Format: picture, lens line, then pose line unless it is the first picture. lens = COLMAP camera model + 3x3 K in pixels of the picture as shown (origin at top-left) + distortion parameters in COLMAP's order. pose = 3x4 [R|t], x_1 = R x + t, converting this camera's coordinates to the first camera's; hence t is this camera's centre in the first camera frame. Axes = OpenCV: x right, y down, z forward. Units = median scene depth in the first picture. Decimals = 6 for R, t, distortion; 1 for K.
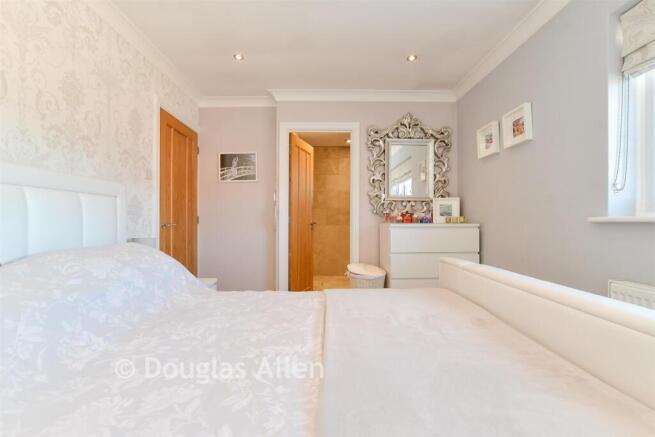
lens RADIAL K [[289.4, 0, 327.5], [0, 289.4, 218.5], [0, 0, 1]] dist [0.000107, 0.000014]
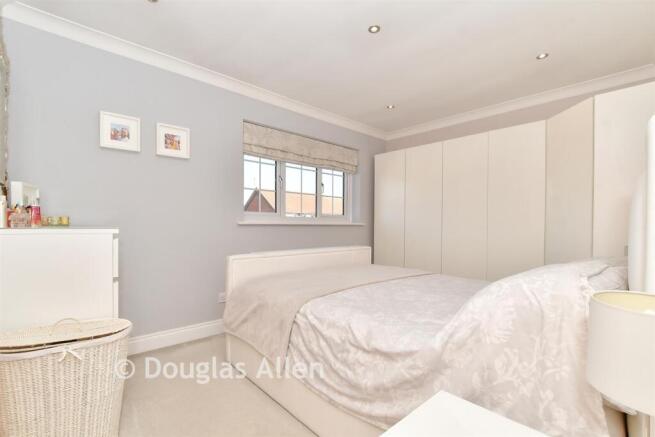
lens RADIAL K [[289.4, 0, 327.5], [0, 289.4, 218.5], [0, 0, 1]] dist [0.000107, 0.000014]
pose [[-0.671228, 0.001849, 0.741248, -0.607284], [-0.010222, 0.999879, -0.011751, -0.004516], [-0.741180, -0.015465, -0.671128, 1.316386]]
